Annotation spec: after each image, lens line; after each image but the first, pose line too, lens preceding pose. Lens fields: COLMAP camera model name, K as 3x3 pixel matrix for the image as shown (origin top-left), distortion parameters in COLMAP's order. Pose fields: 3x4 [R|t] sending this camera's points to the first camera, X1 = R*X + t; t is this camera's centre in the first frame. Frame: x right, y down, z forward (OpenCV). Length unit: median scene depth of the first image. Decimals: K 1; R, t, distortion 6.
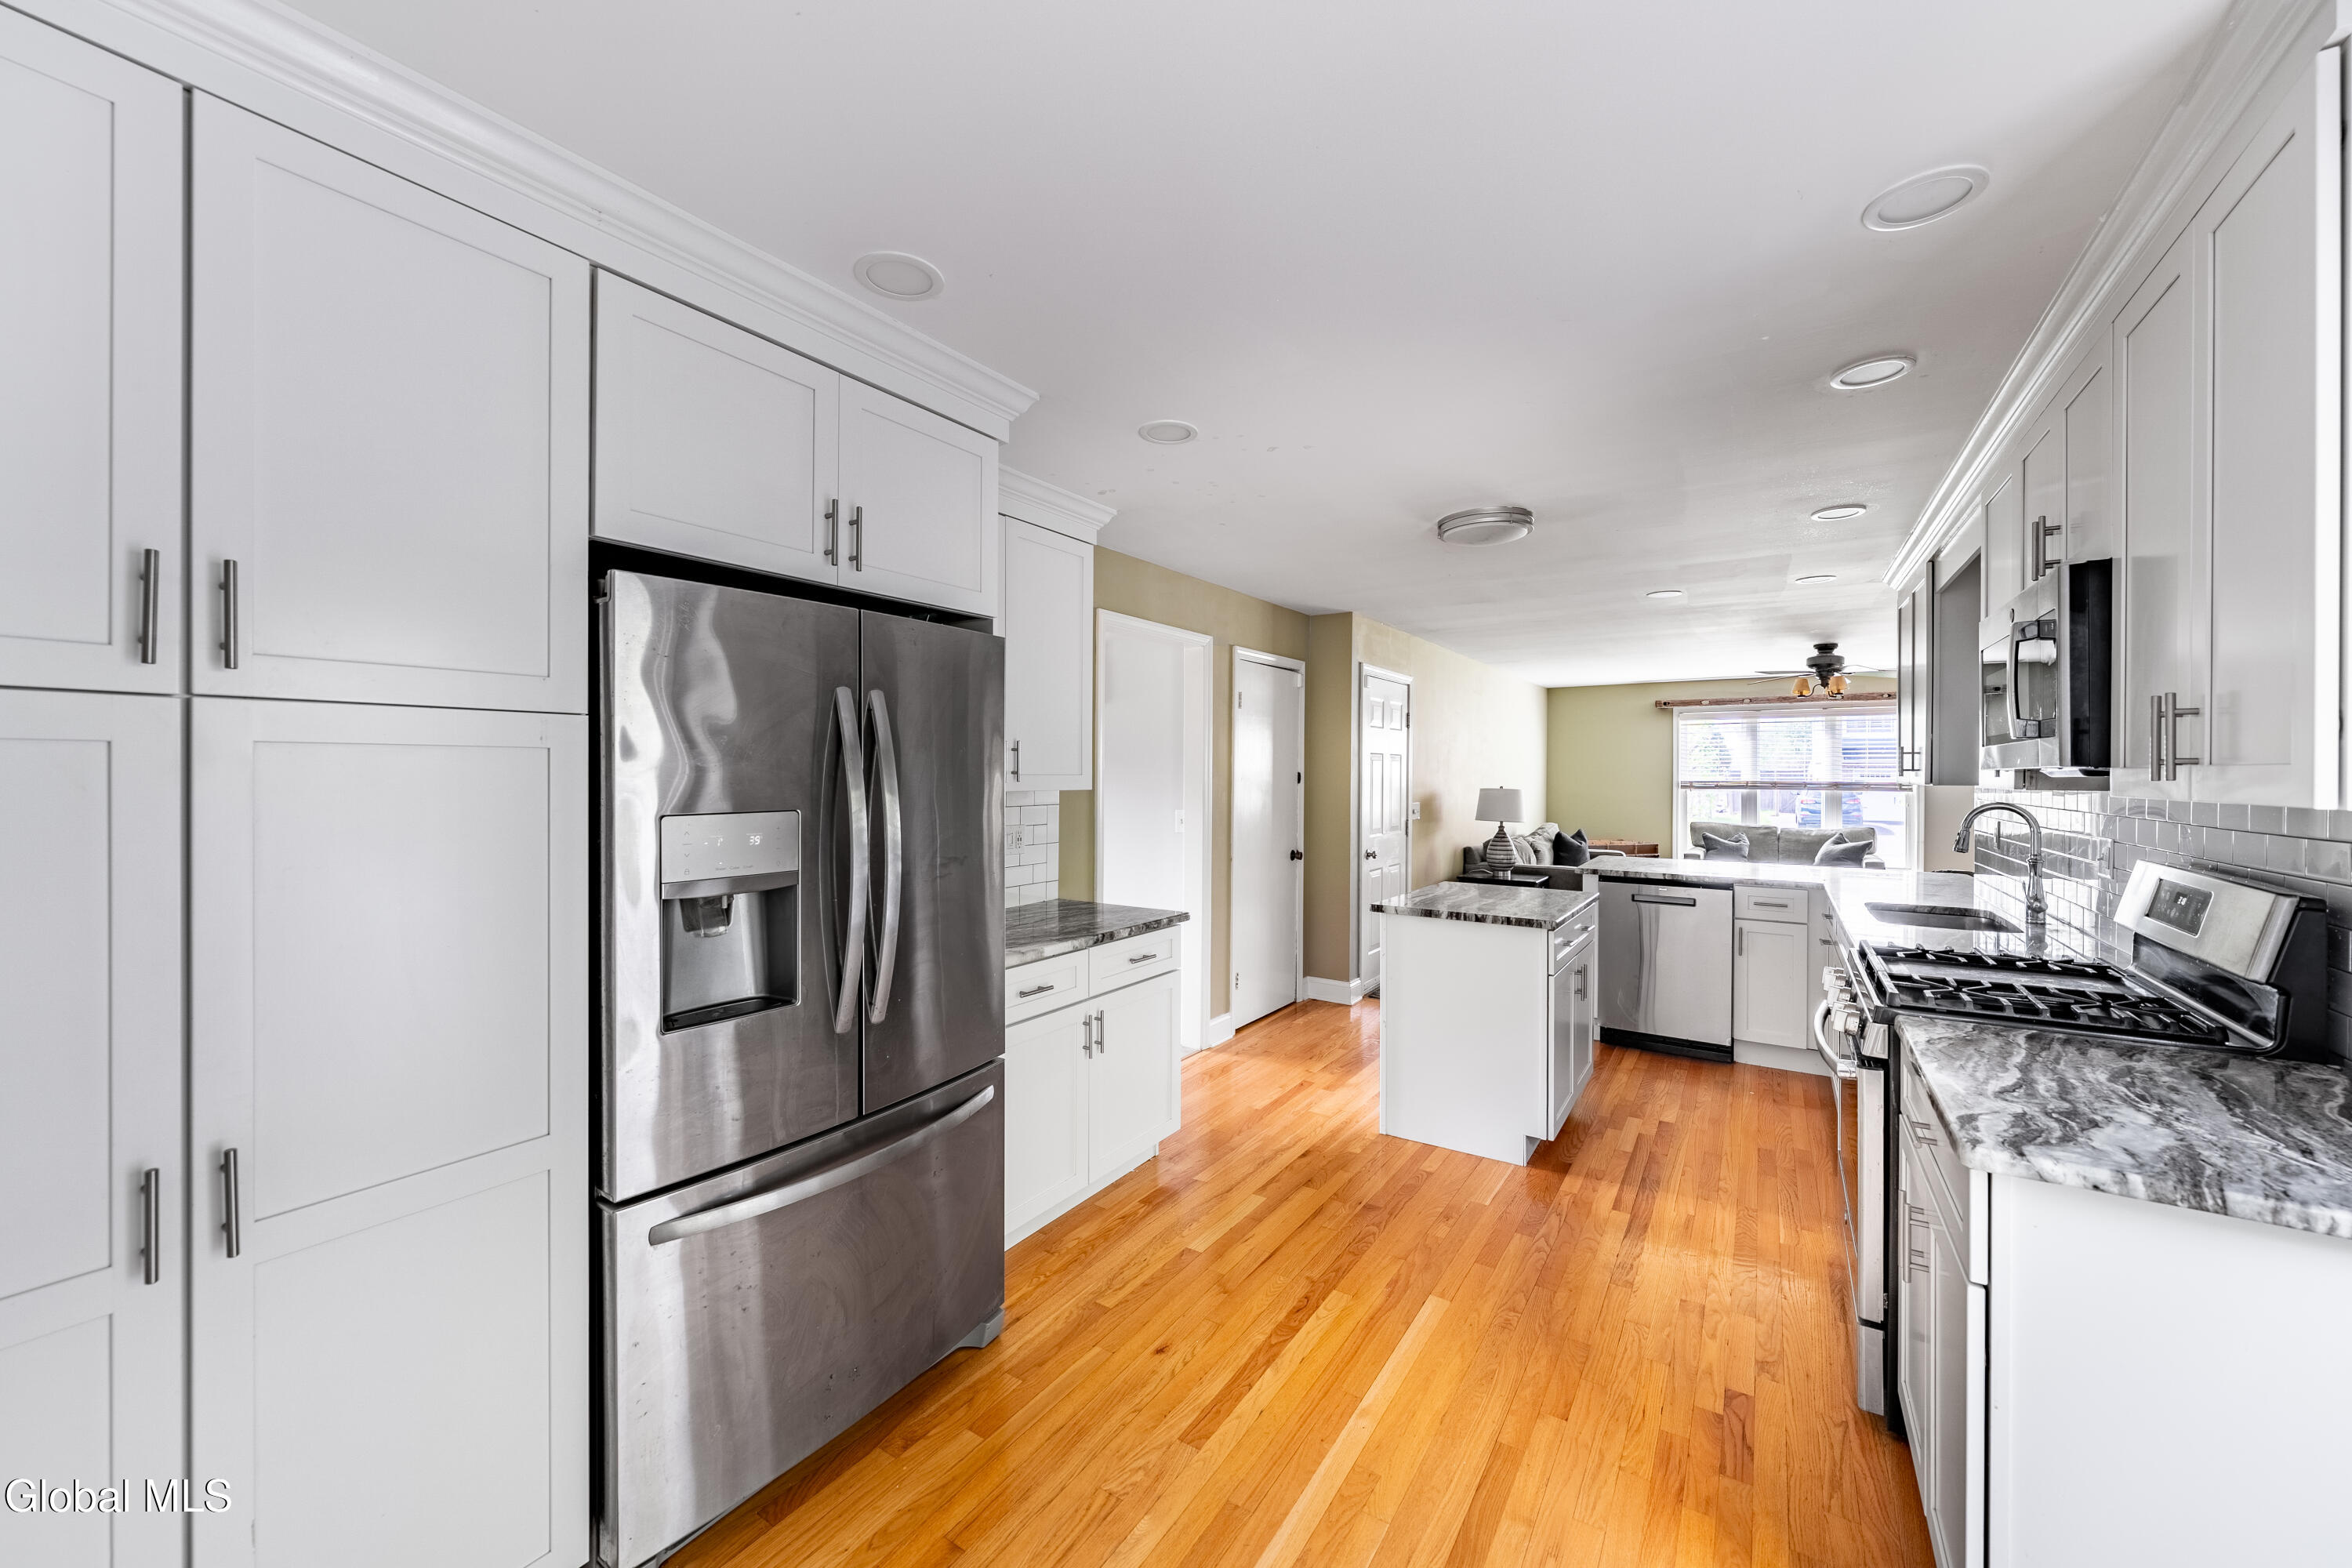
lens RADIAL K [[887.5, 0, 1207.4], [0, 887.5, 775.6], [0, 0, 1]] dist [-0.000076, 0.000006]
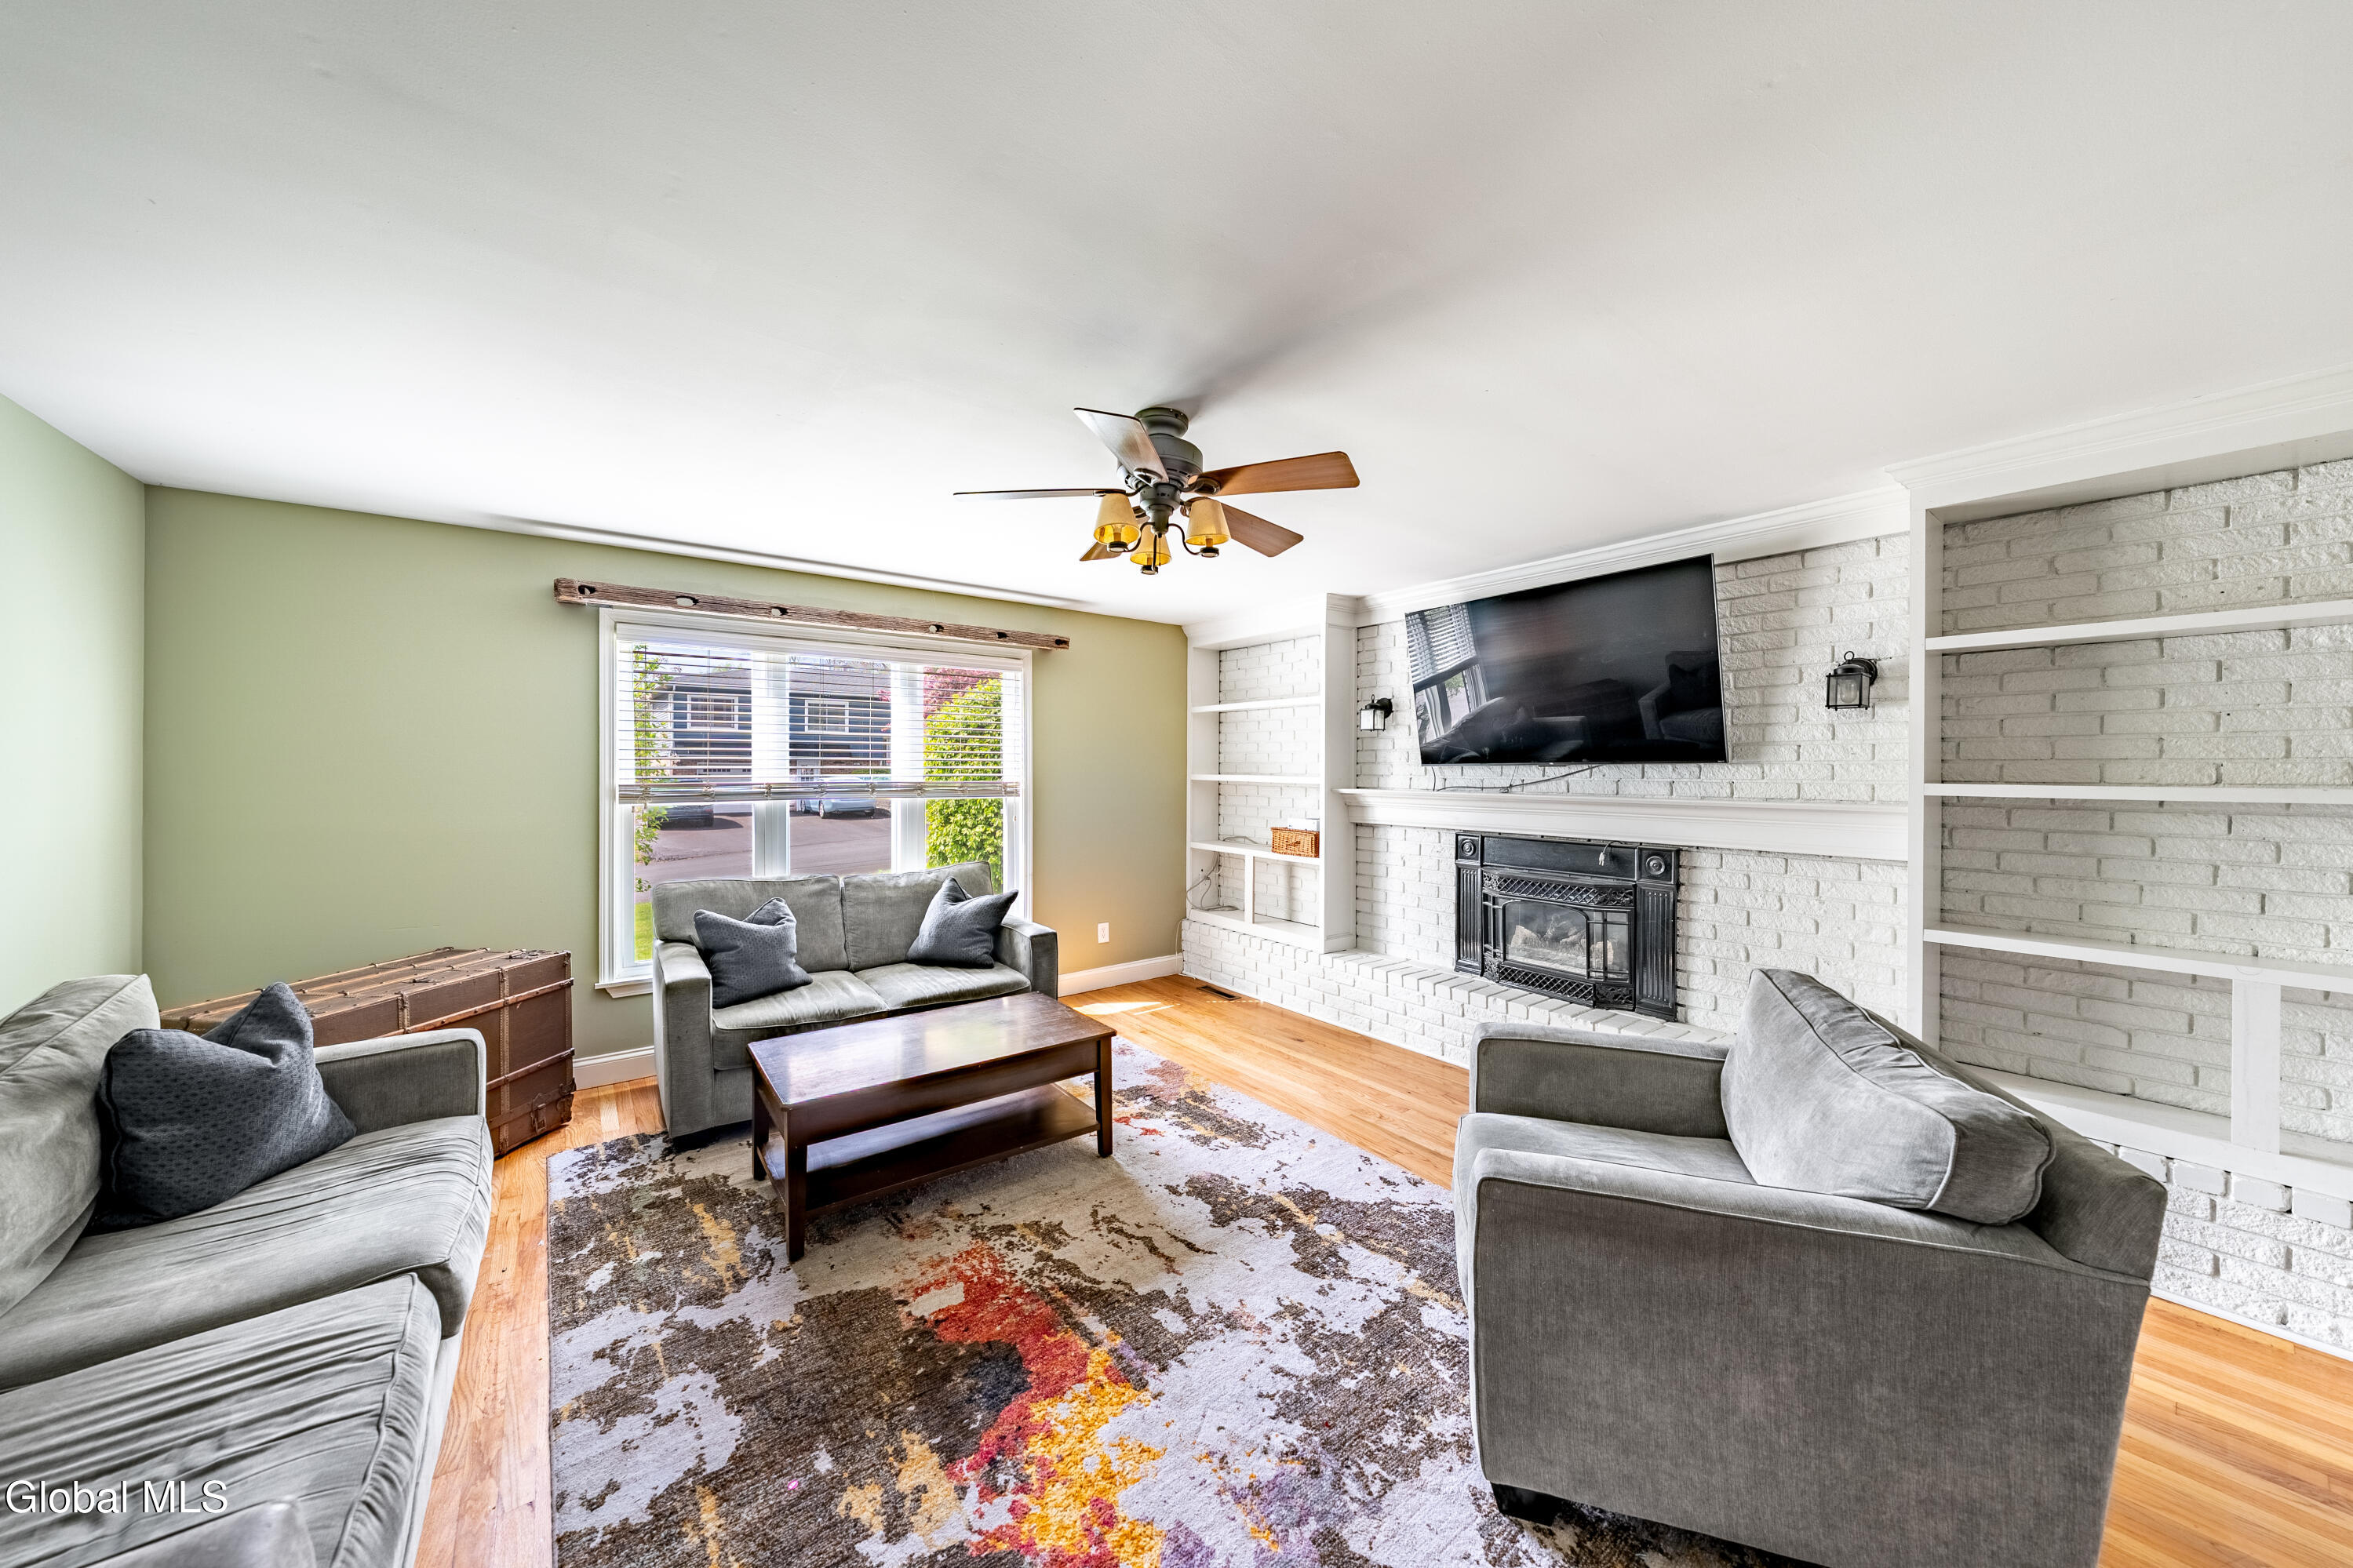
lens RADIAL K [[806.4, 0, 1167.8], [0, 806.4, 771.5], [0, 0, 1]] dist [0.000856, 0.000029]
pose [[0.364428, -0.002270, 0.931229, 0.468107], [0.002037, 0.999997, 0.001640, -0.000240], [-0.931230, 0.001299, 0.364431, 1.061719]]
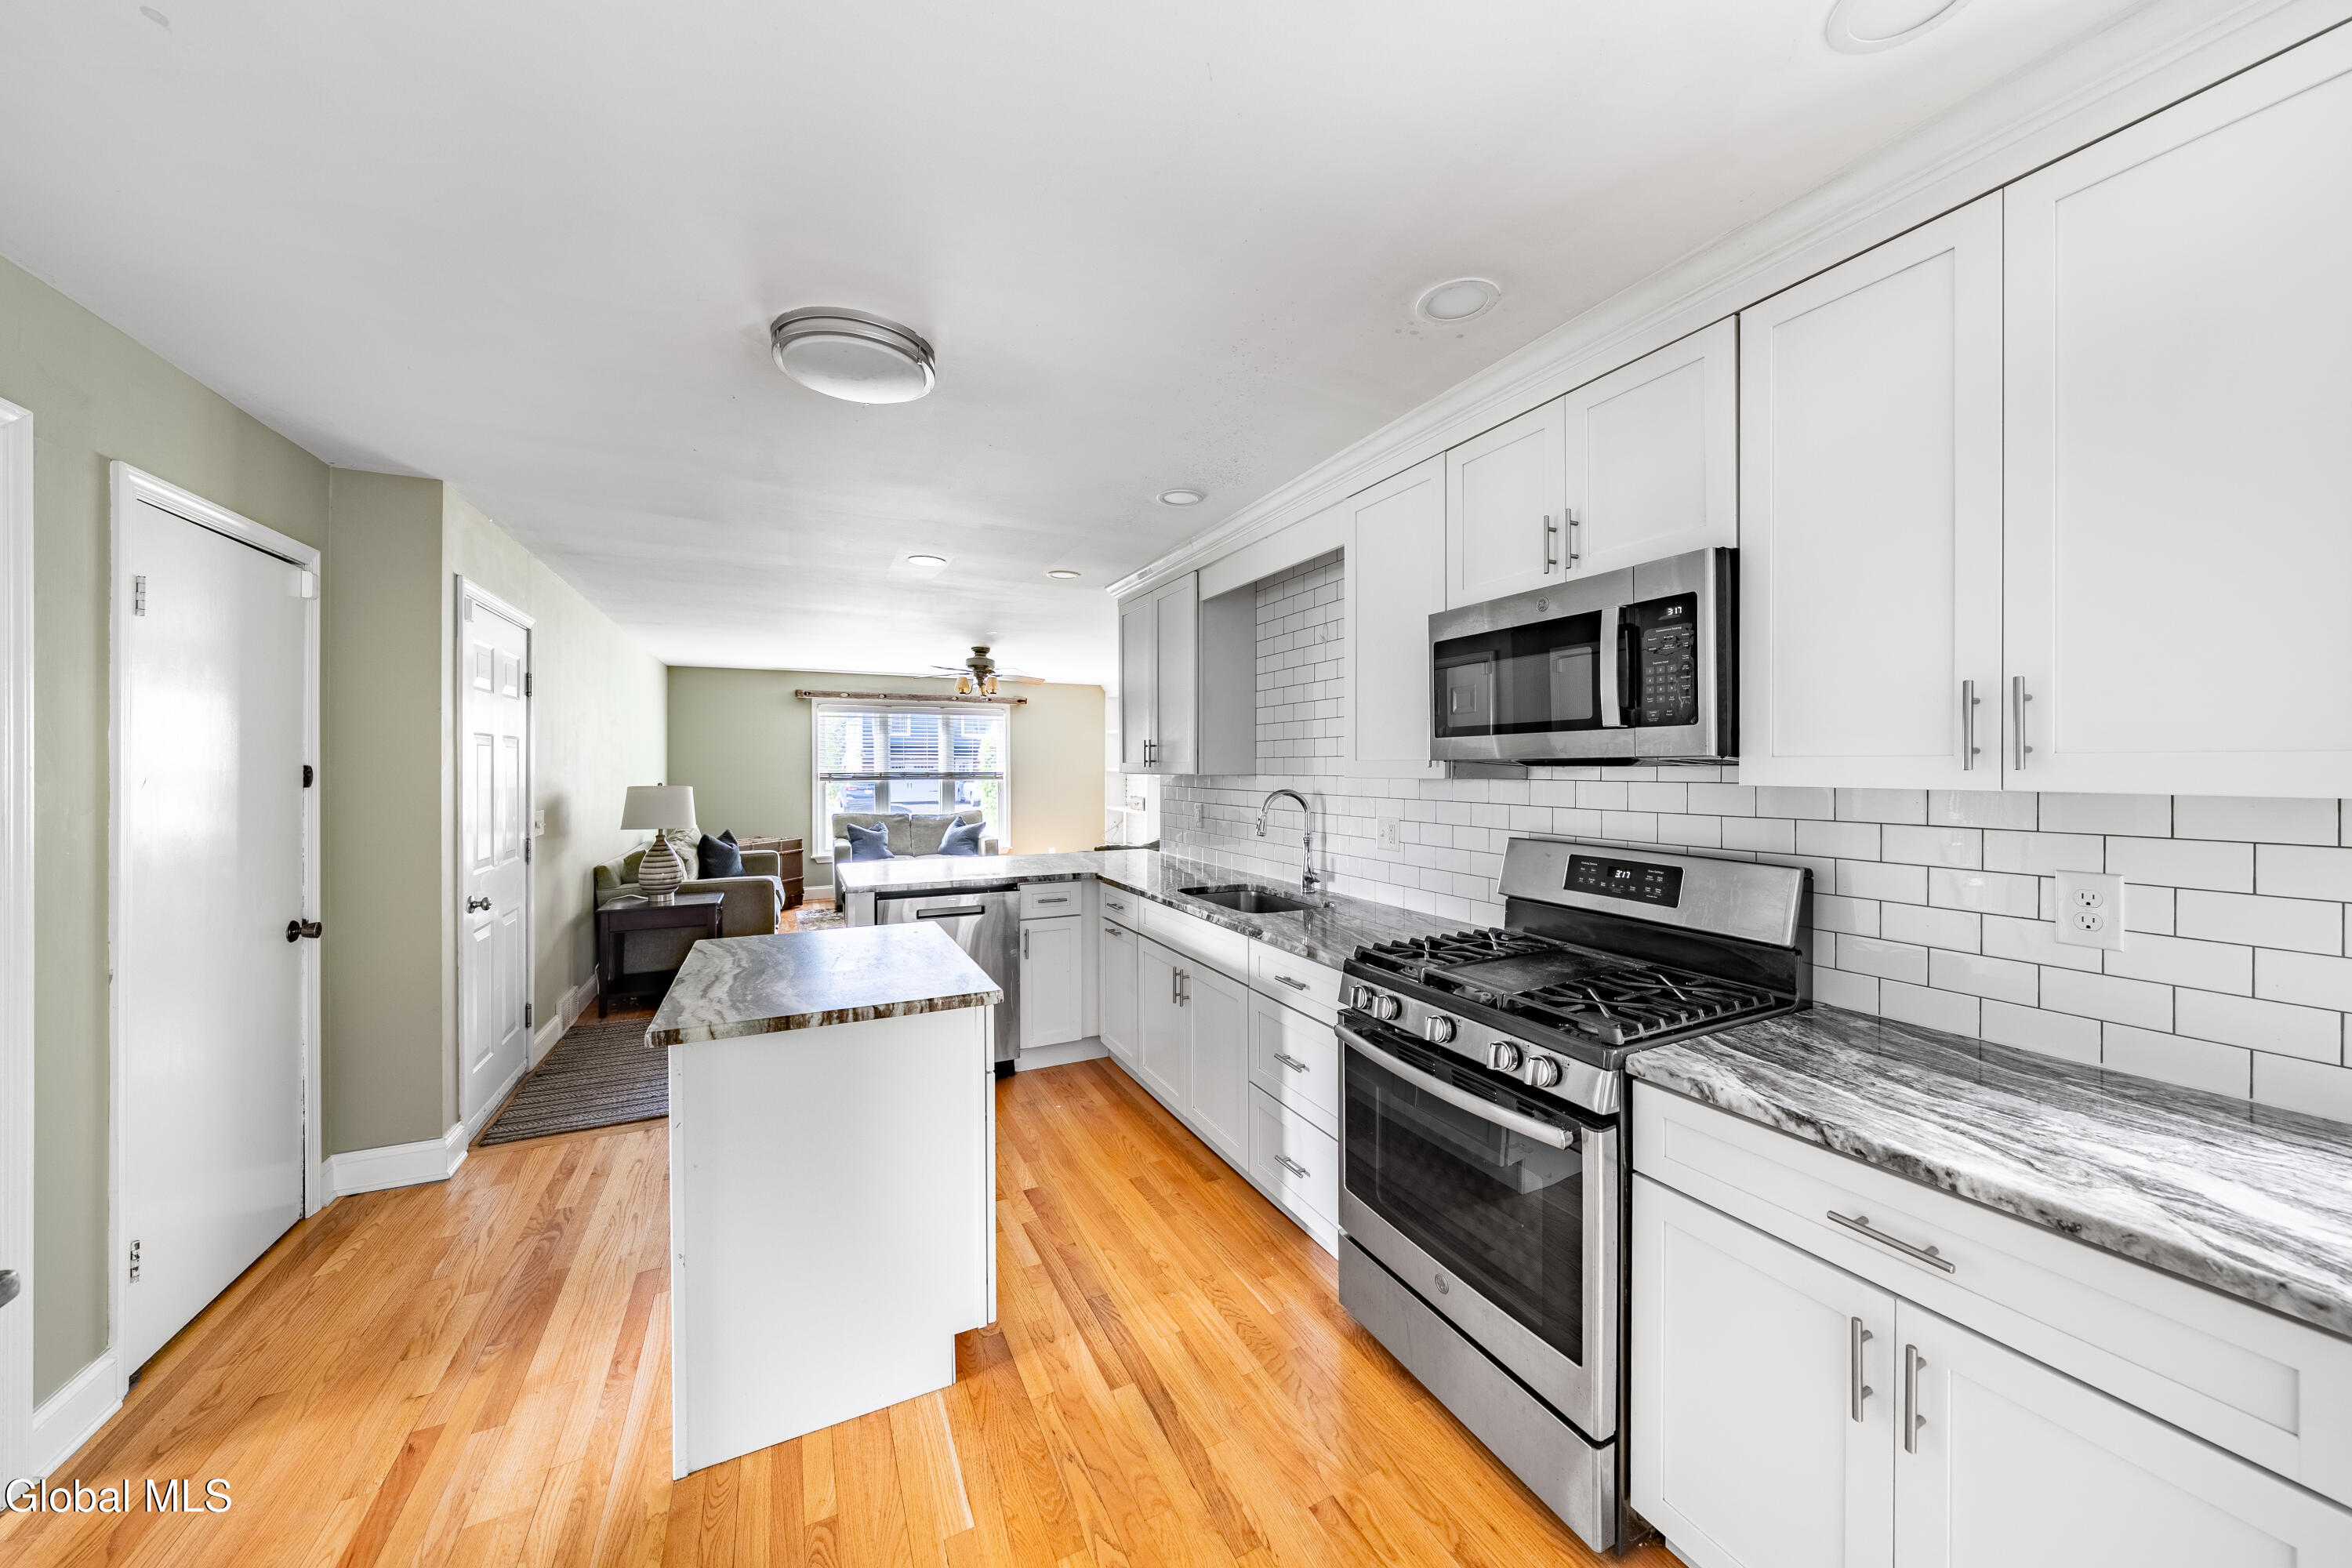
lens RADIAL K [[797.1, 0, 1186.5], [0, 797.1, 768.1], [0, 0, 1]] dist [-0.004974, 0.000278]
pose [[0.517567, -0.006159, 0.855620, -0.023889], [0.004949, 0.999979, 0.004205, -0.001393], [-0.855628, 0.002058, 0.517587, 0.325998]]
